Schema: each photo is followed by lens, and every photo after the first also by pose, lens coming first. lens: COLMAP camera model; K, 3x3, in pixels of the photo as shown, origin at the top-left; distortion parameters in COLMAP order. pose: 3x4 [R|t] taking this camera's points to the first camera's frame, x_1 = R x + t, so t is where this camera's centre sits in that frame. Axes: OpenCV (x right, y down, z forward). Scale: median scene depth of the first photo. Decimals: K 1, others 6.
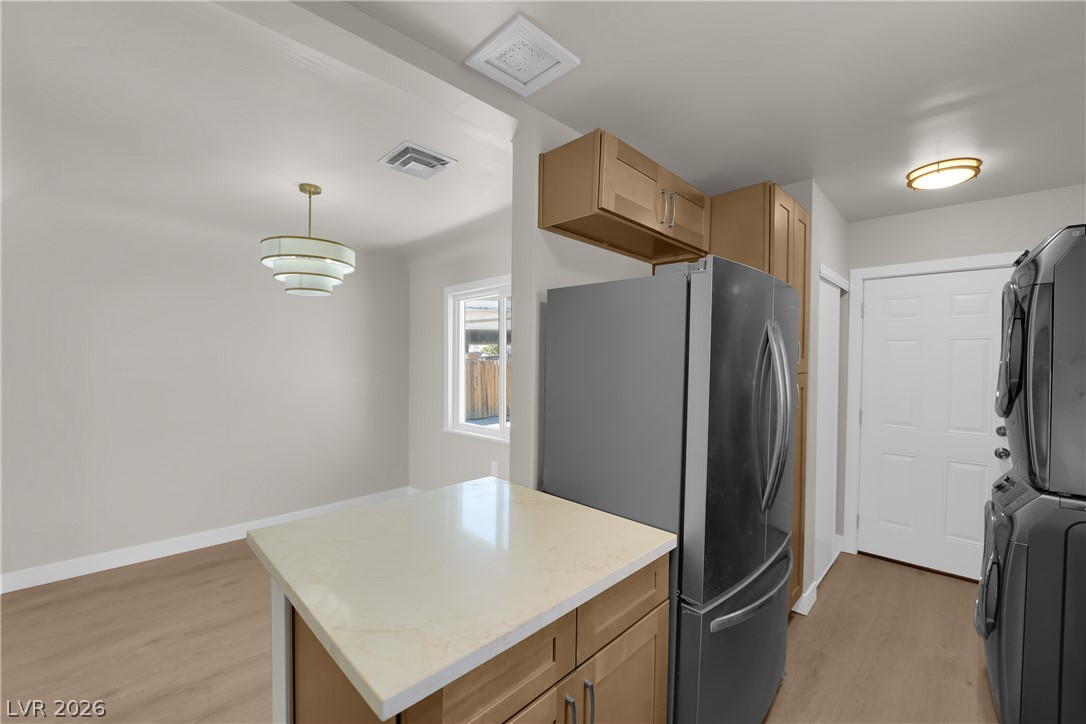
lens RADIAL K [[437.8, 0, 538.6], [0, 437.8, 363.2], [0, 0, 1]] dist [-0.013920, -0.002313]
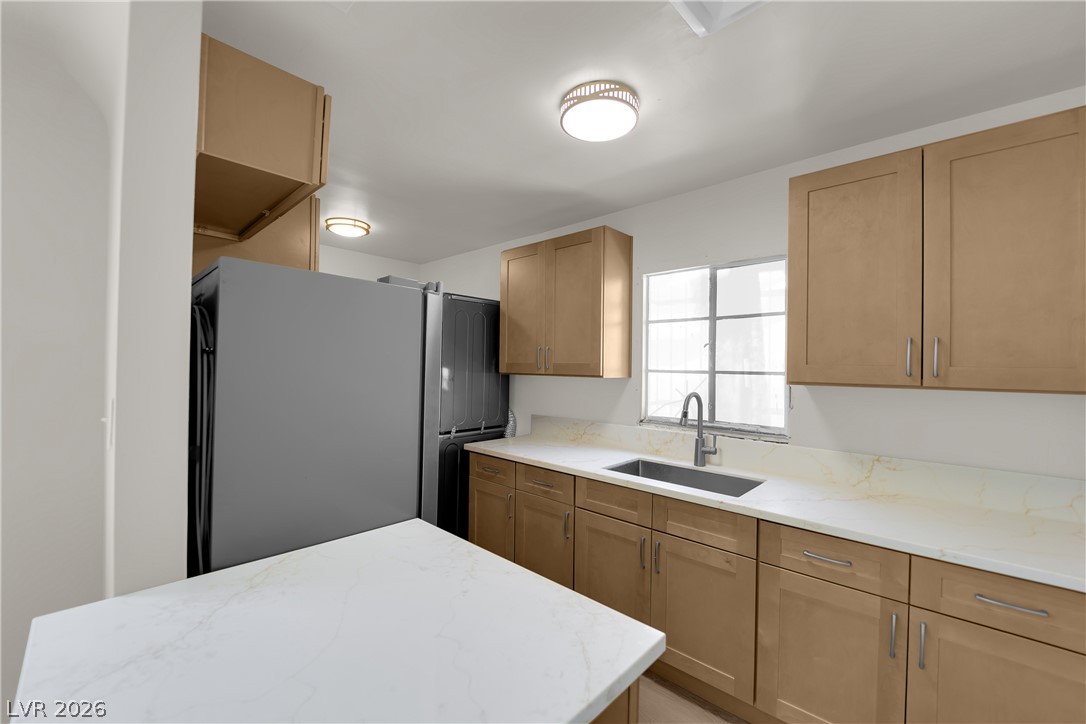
lens RADIAL K [[437.8, 0, 538.9], [0, 437.8, 361.6], [0, 0, 1]] dist [-0.013920, -0.002313]
pose [[-0.028030, -0.004039, 0.999599, -0.485085], [-0.007296, 0.999966, 0.003835, -0.014248], [-0.999580, -0.007185, -0.028058, 0.414905]]
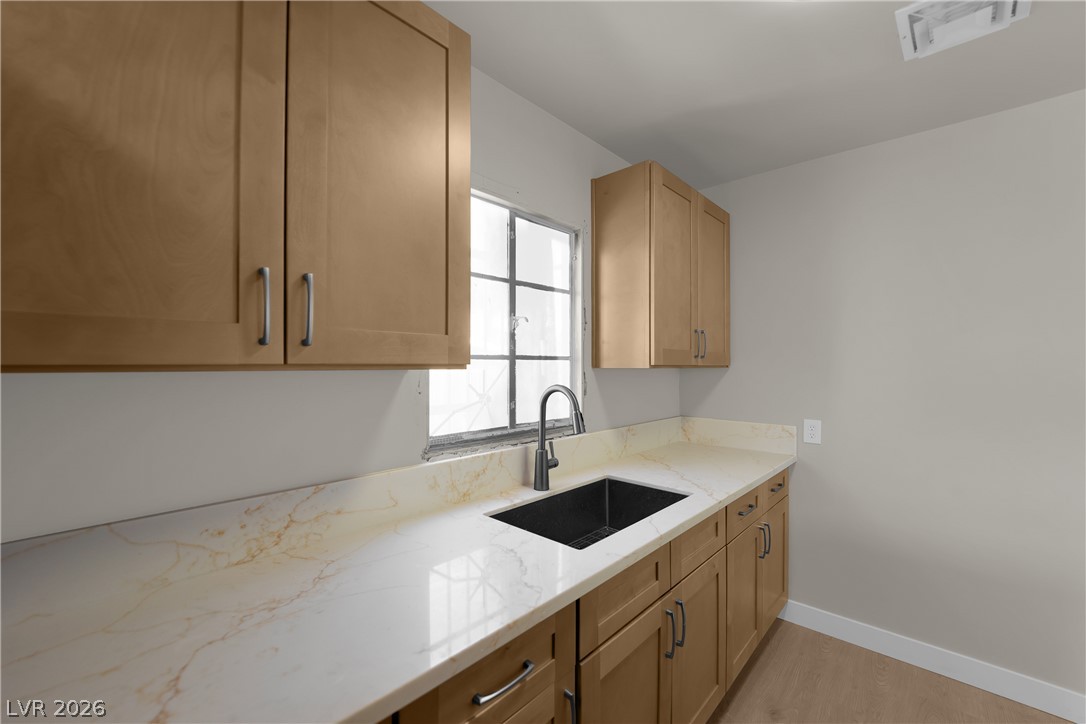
lens RADIAL K [[437.8, 0, 537.4], [0, 437.8, 364.7], [0, 0, 1]] dist [-0.013920, -0.002313]
pose [[-0.998925, -0.014659, -0.043977, 0.574755], [-0.014854, 0.999881, 0.004115, 0.022150], [0.043911, 0.004764, -0.999024, 0.732066]]
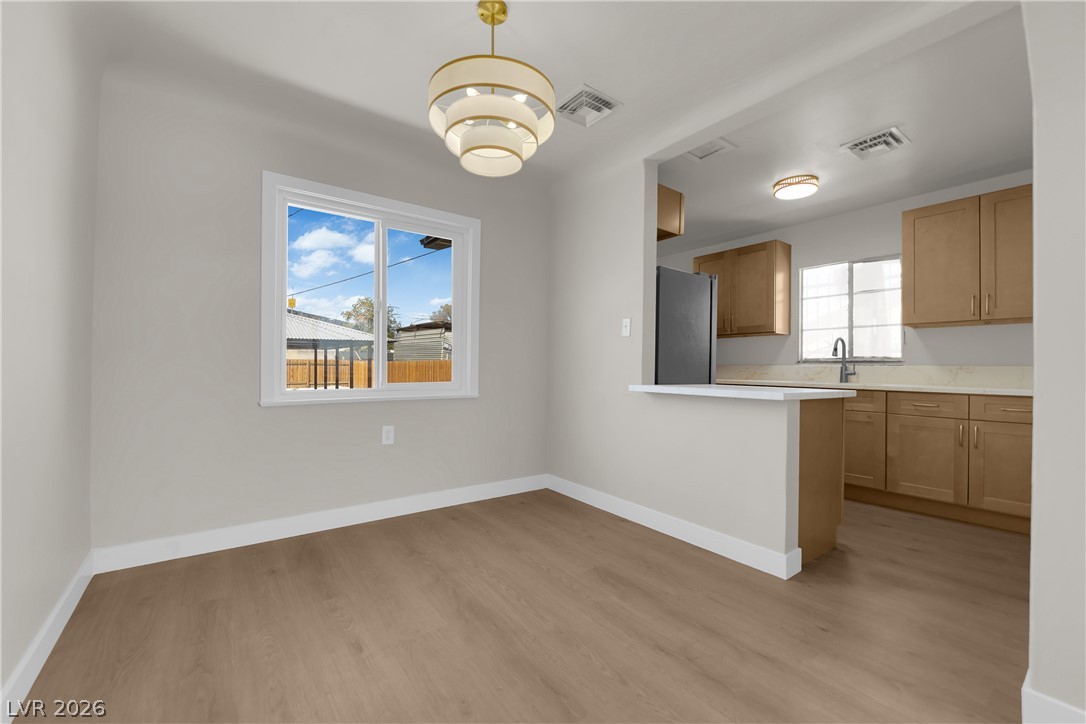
lens RADIAL K [[437.8, 0, 540.7], [0, 437.8, 360.3], [0, 0, 1]] dist [-0.013920, -0.002313]
pose [[0.149610, 0.005827, 0.988728, -1.313460], [-0.005702, 0.999971, -0.005030, 0.160518], [-0.988729, -0.004885, 0.149639, 0.916828]]
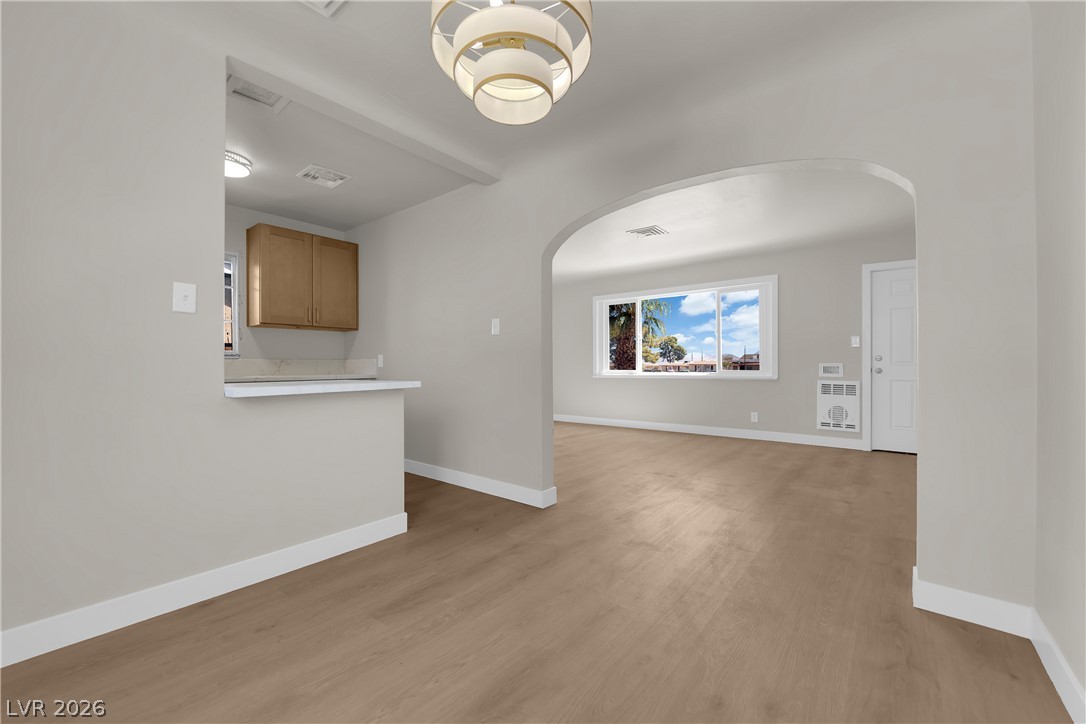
lens RADIAL K [[437.8, 0, 537.6], [0, 437.8, 361.8], [0, 0, 1]] dist [-0.013920, -0.002313]
pose [[-0.994472, -0.006792, -0.104786, -0.563626], [-0.006826, 0.999977, -0.000040, 0.166617], [0.104784, 0.000676, -0.994495, 1.698755]]
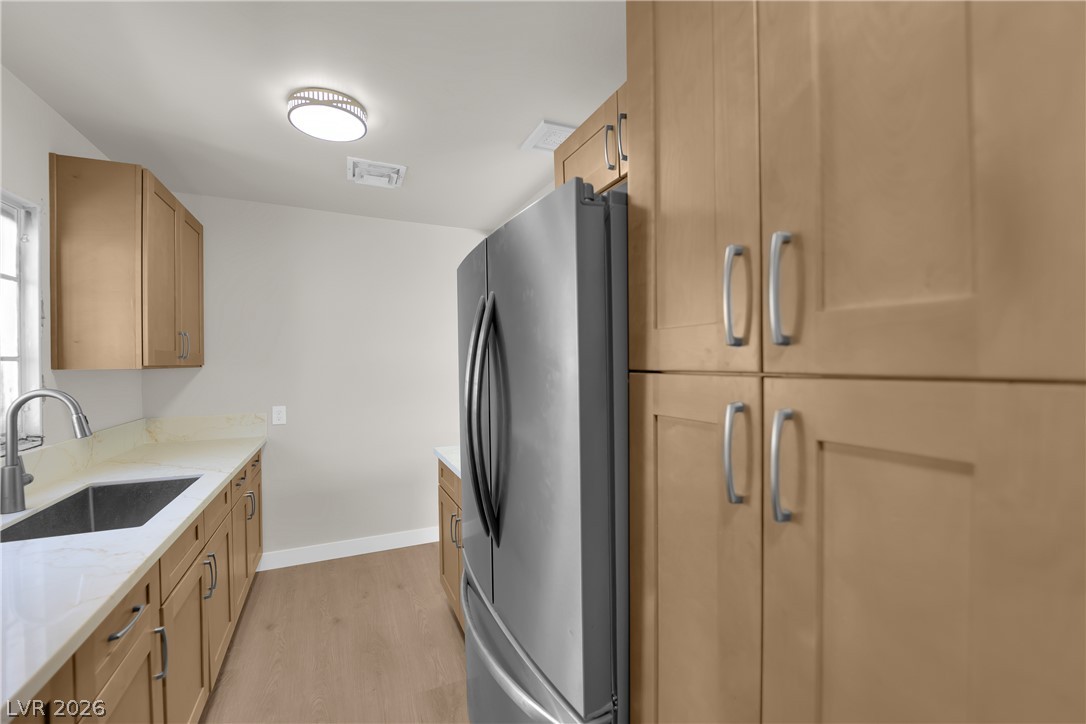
lens RADIAL K [[437.8, 0, 535.9], [0, 437.8, 364.1], [0, 0, 1]] dist [-0.013920, -0.002313]
pose [[-0.340218, -0.005836, -0.940328, 0.852384], [-0.005149, 0.999977, -0.004343, 0.019734], [0.940332, 0.003364, -0.340241, 0.918026]]
